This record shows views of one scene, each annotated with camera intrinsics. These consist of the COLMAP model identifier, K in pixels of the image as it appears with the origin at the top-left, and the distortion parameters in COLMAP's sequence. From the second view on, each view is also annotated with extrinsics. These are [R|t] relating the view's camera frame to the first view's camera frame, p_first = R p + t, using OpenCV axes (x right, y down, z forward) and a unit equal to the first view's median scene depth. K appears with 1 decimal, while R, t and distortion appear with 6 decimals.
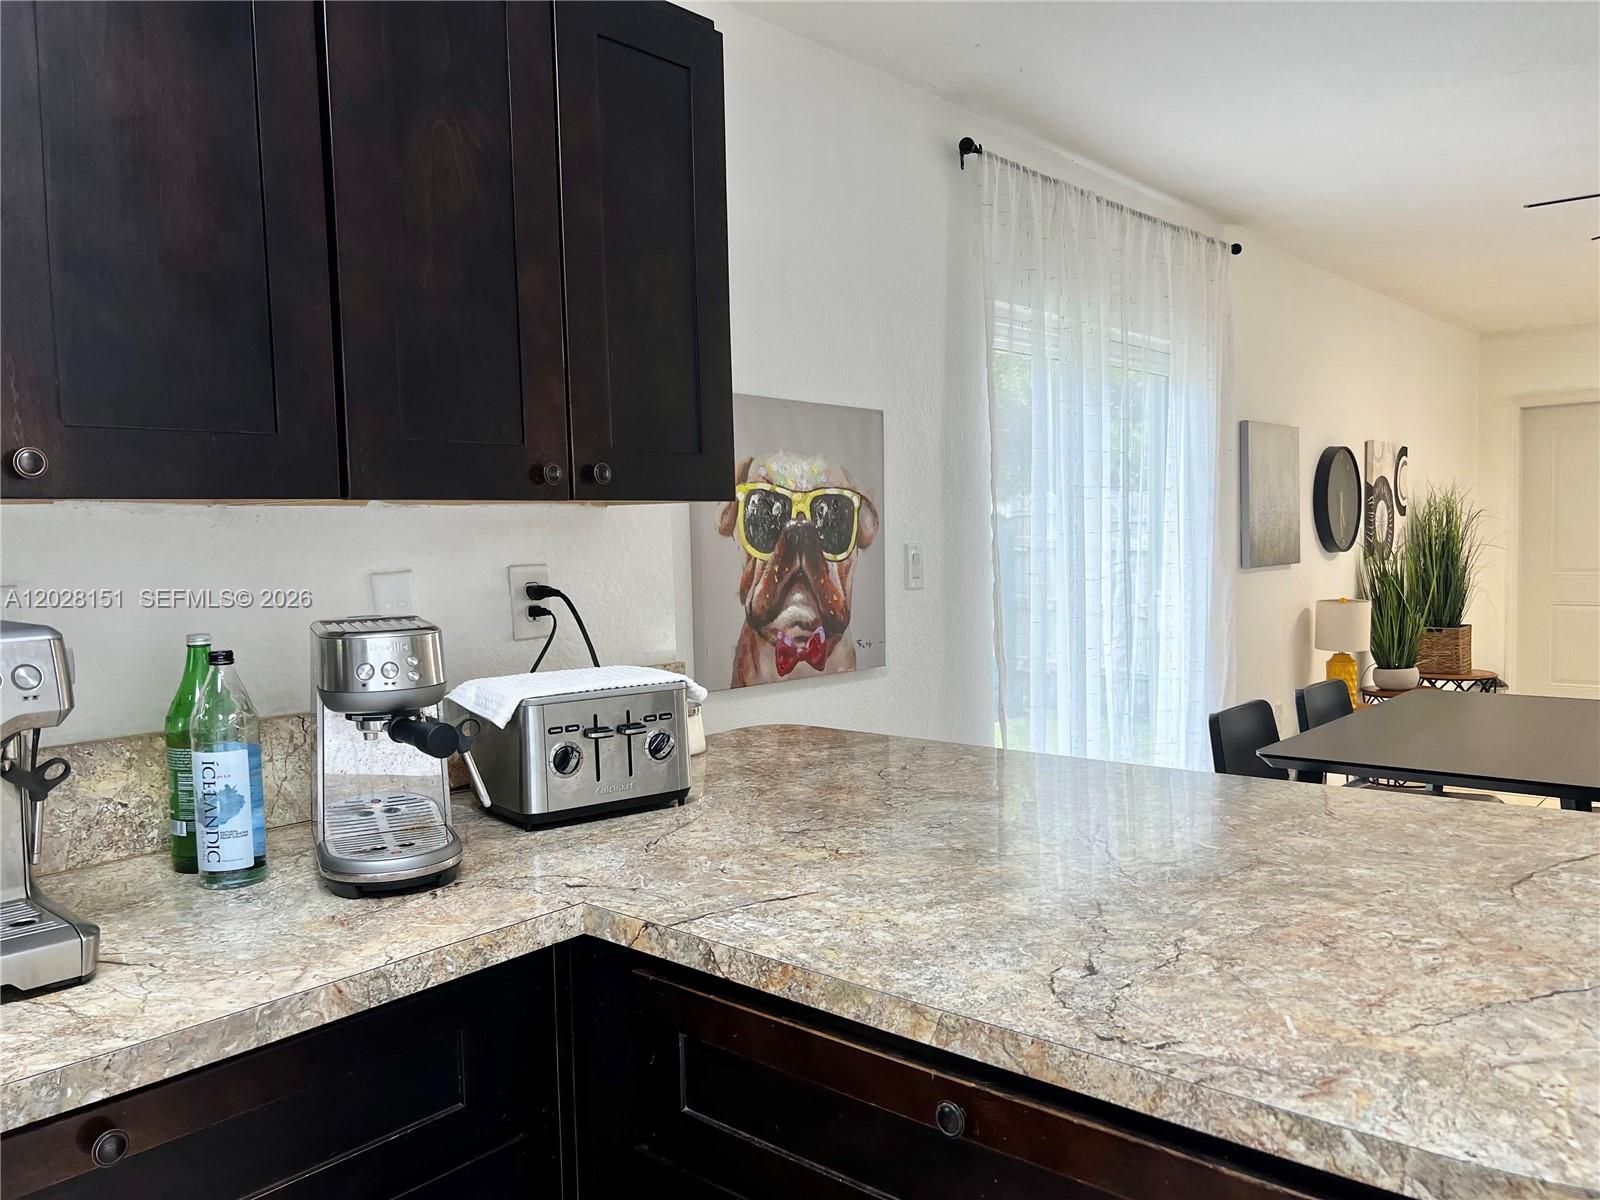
lens RADIAL K [[1212.7, 0, 779.3], [0, 1212.7, 607.7], [0, 0, 1]] dist [0.047925, -0.055109]
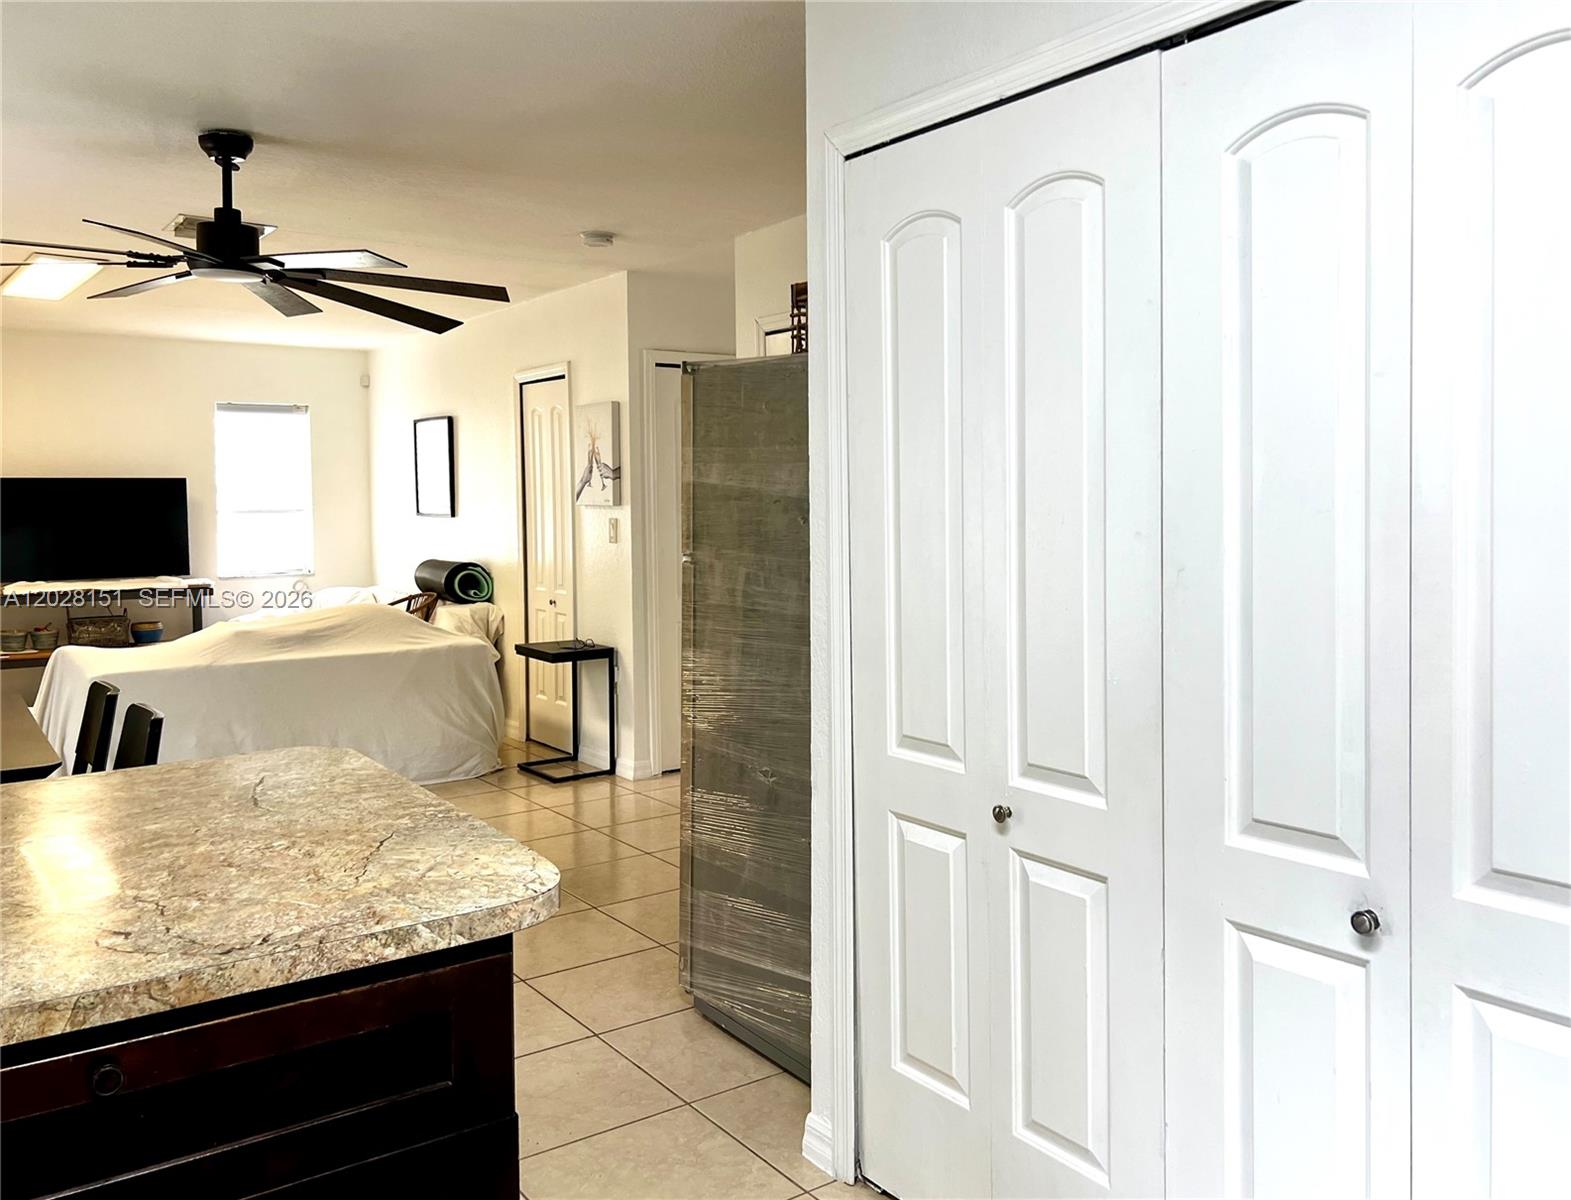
lens RADIAL K [[1258.8, 0, 828.2], [0, 1258.8, 598.4], [0, 0, 1]] dist [0.006883, -0.007059]
pose [[0.193874, -0.050909, 0.979705, -0.427621], [0.059142, 0.997443, 0.040127, -0.016693], [-0.979242, 0.050162, 0.196389, 0.048130]]
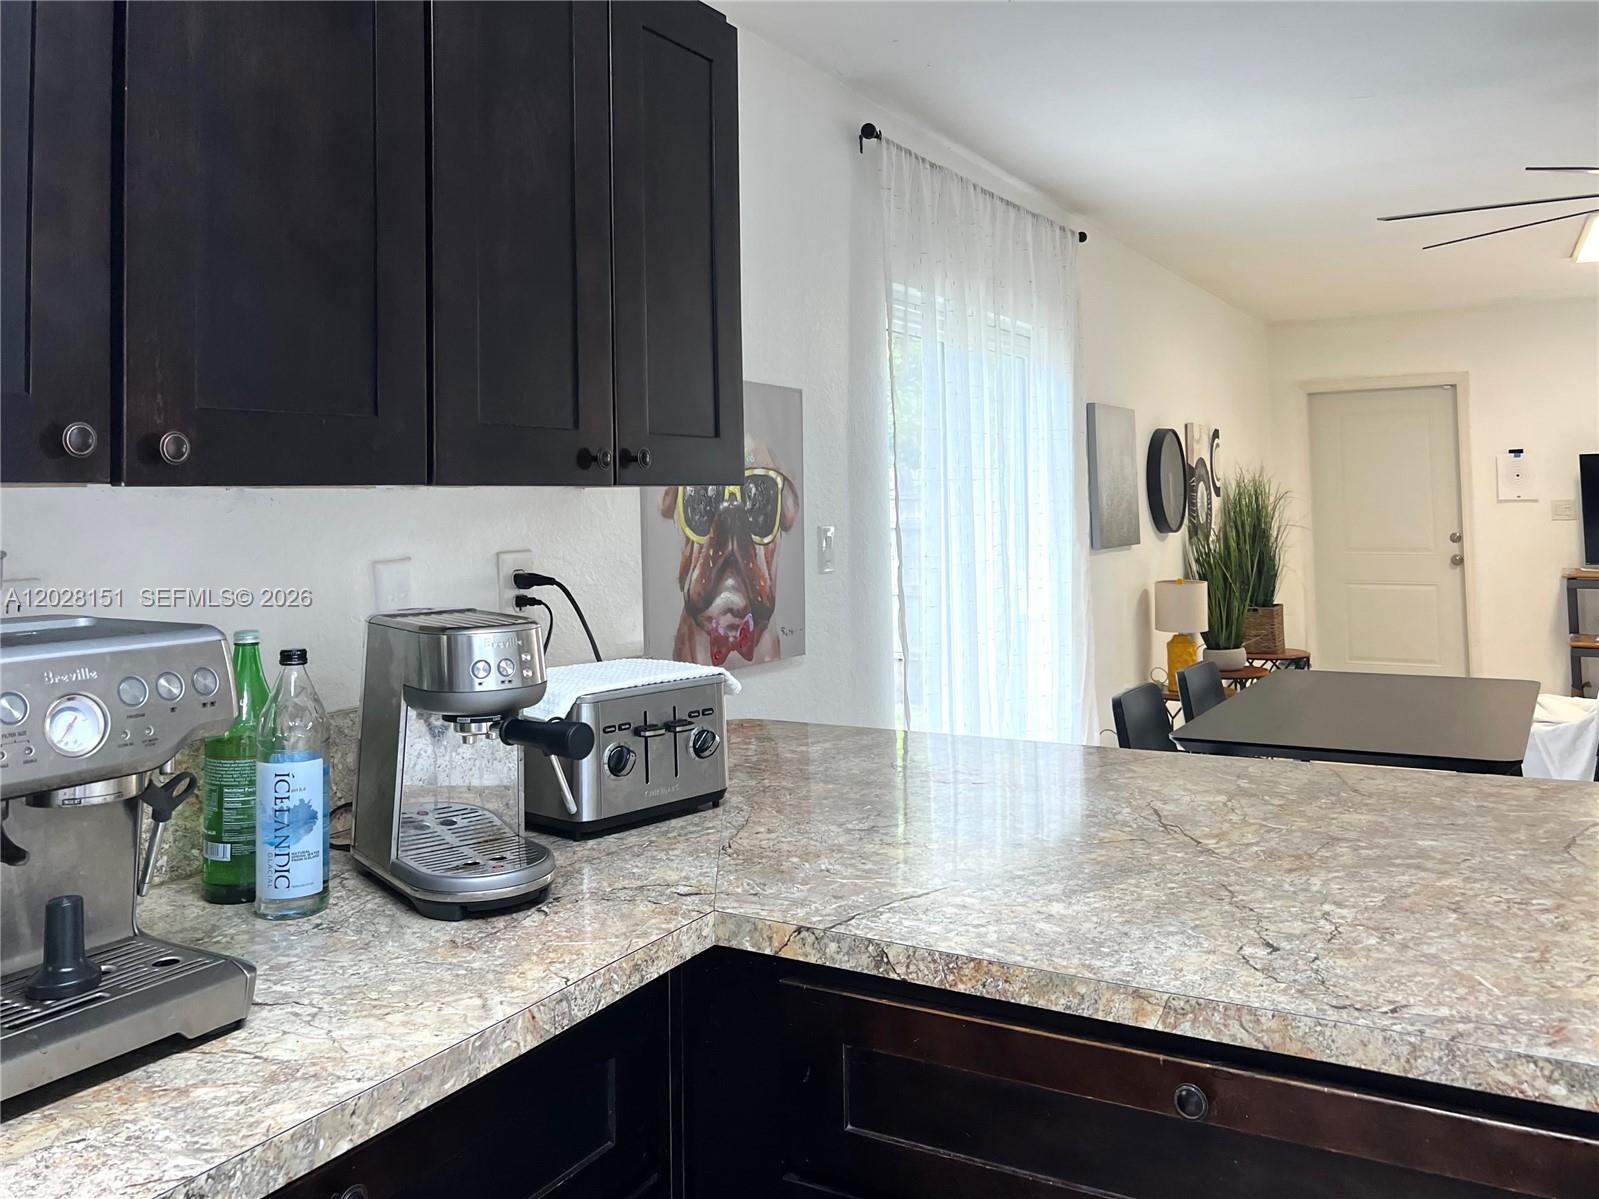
lens RADIAL K [[1327.6, 0, 775.2], [0, 1327.6, 426.8], [0, 0, 1]] dist [0.024421, -0.011636]
pose [[0.981025, 0.016425, 0.193184, -0.214440], [0.007211, 0.992624, -0.121016, -0.005117], [-0.193747, 0.120113, 0.973671, -0.046303]]
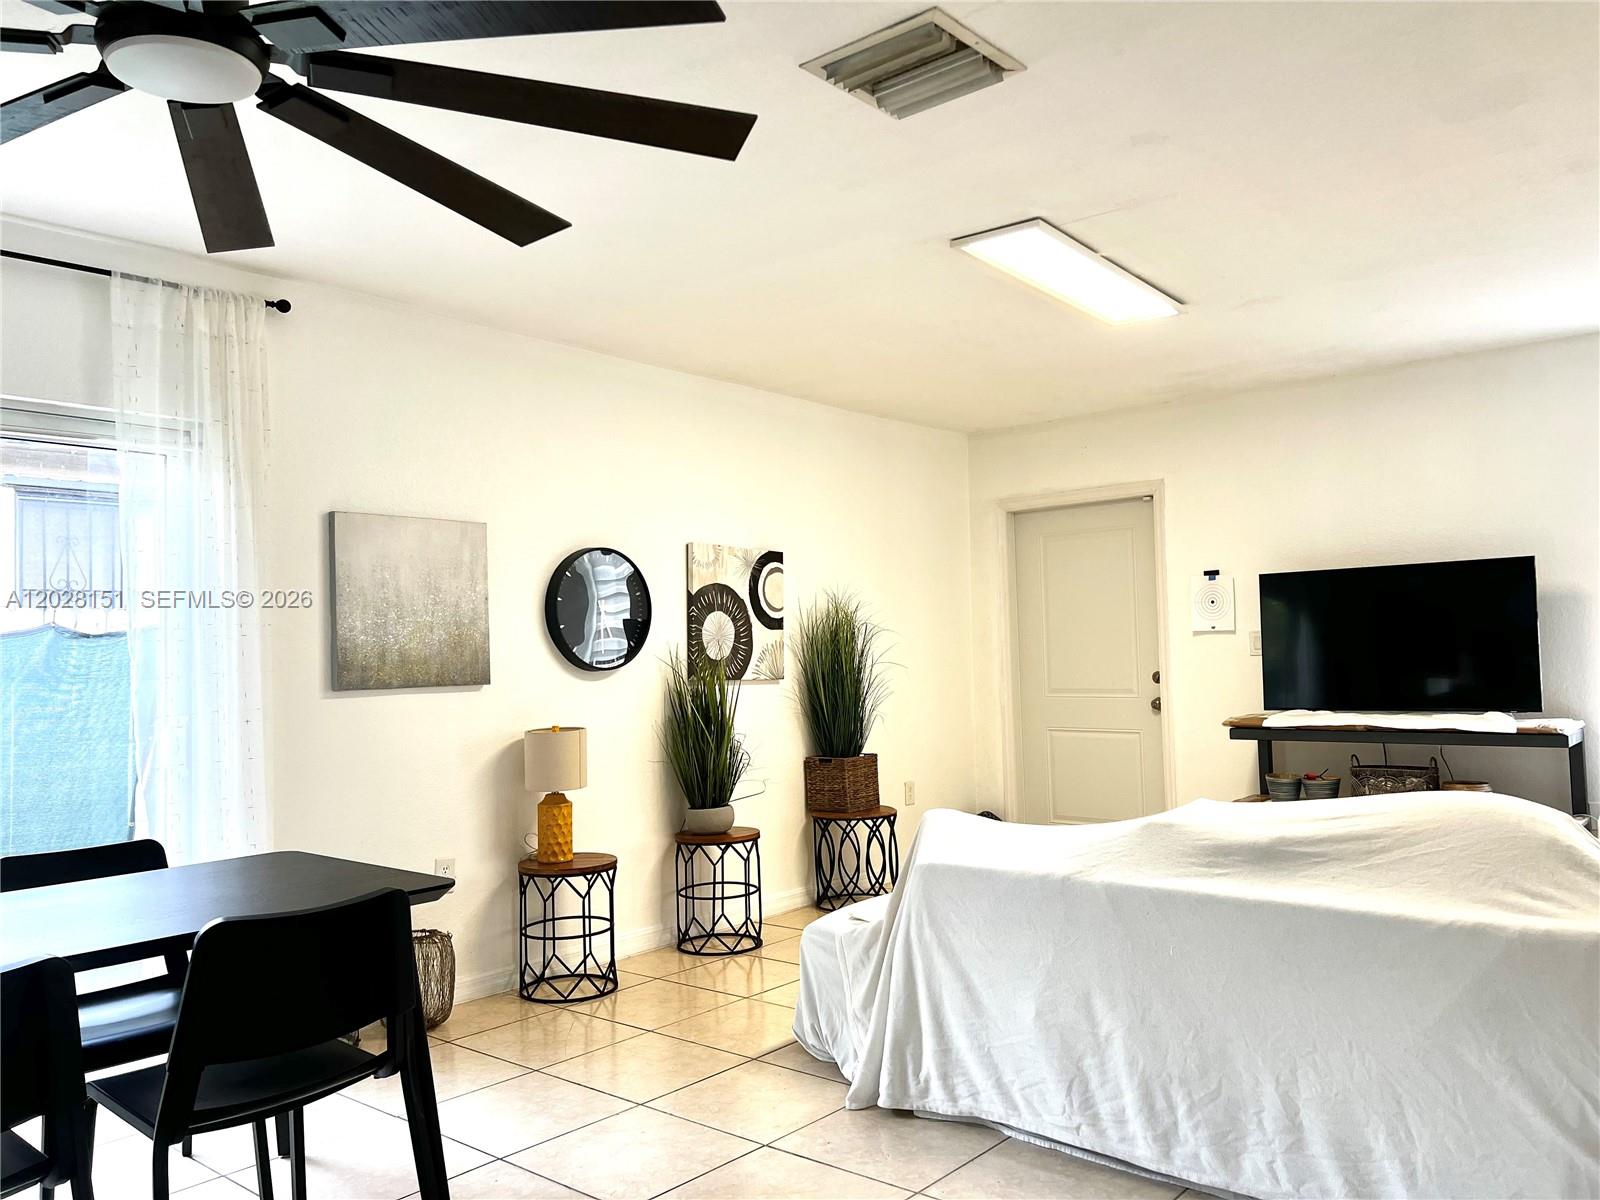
lens RADIAL K [[1212.7, 0, 804.5], [0, 1212.7, 596.7], [0, 0, 1]] dist [0.047925, -0.055109]
pose [[0.999738, 0.001062, 0.022880, 1.642840], [0.001407, 0.994192, -0.107616, -0.017583], [-0.022861, 0.107620, 0.993929, 0.446693]]
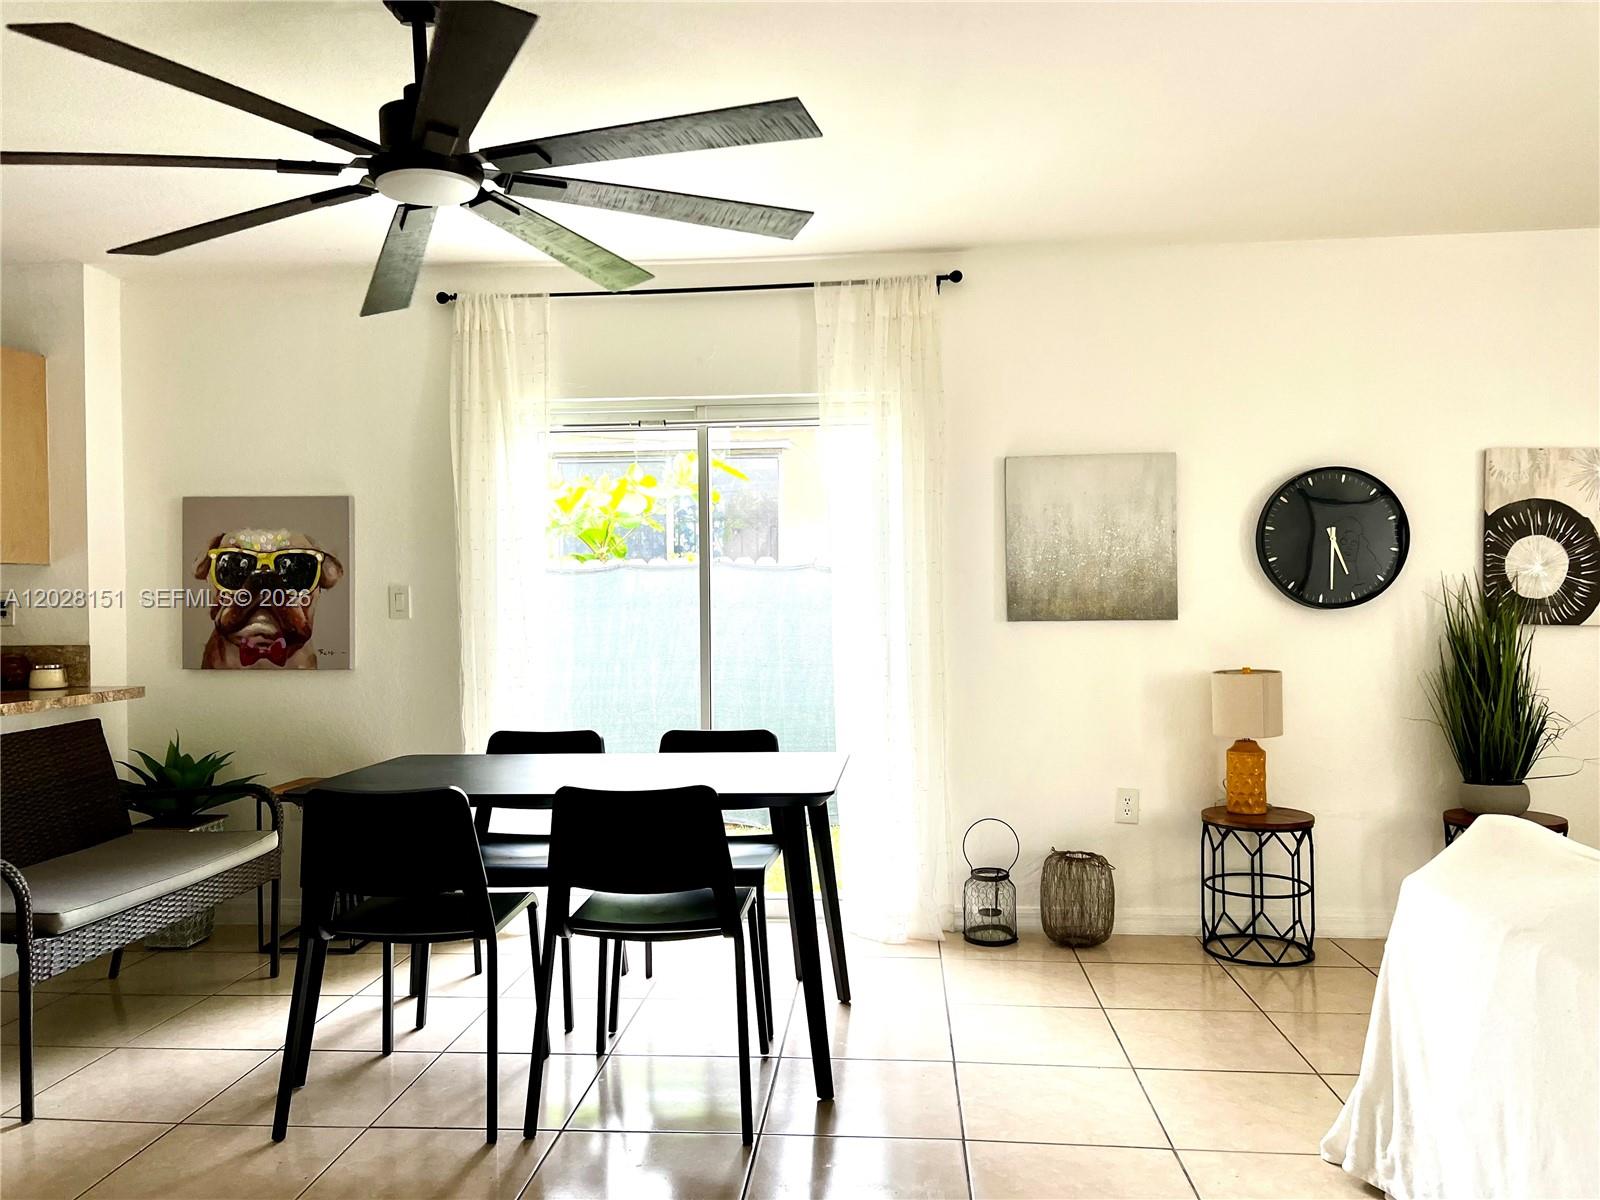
lens RADIAL K [[1212.7, 0, 785.7], [0, 1212.7, 605.0], [0, 0, 1]] dist [0.047925, -0.055109]
pose [[0.592179, 0.022311, -0.805498, 2.426250], [-0.053370, 0.998508, -0.011580, -0.061848], [0.804037, 0.049847, 0.592486, 0.843157]]
